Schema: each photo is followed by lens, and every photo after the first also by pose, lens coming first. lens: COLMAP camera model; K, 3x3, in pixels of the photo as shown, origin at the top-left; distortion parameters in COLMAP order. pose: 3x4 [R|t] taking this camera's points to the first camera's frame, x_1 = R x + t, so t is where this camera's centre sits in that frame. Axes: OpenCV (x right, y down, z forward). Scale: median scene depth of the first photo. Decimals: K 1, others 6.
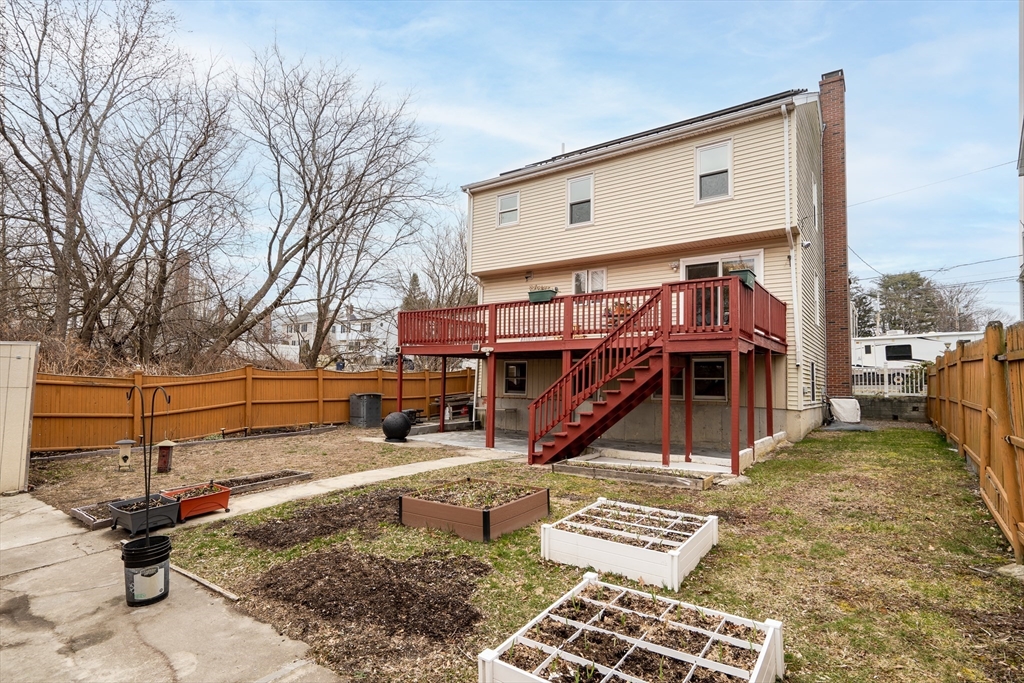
lens RADIAL K [[514.1, 0, 523.6], [0, 514.1, 359.4], [0, 0, 1]] dist [-0.002402, -0.000160]
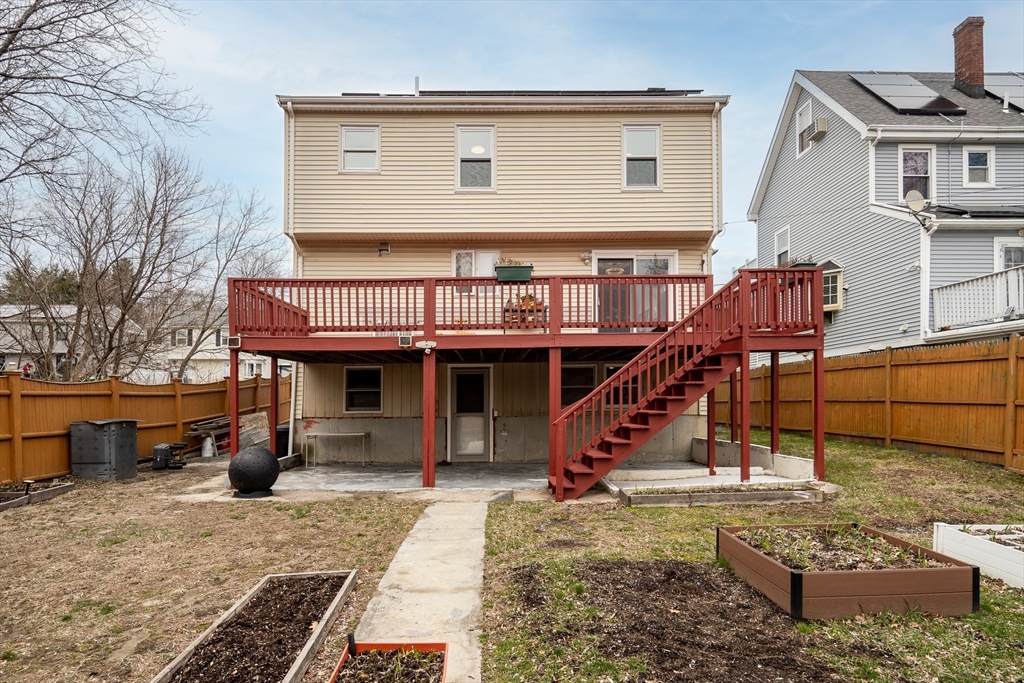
lens RADIAL K [[566.1, 0, 523.4], [0, 566.1, 392.0], [0, 0, 1]] dist [-0.001138, 0.005132]
pose [[0.805602, -0.016216, 0.592235, -0.385022], [-0.003405, 0.999482, 0.031998, 0.017409], [-0.592447, -0.027794, 0.805130, 0.294910]]
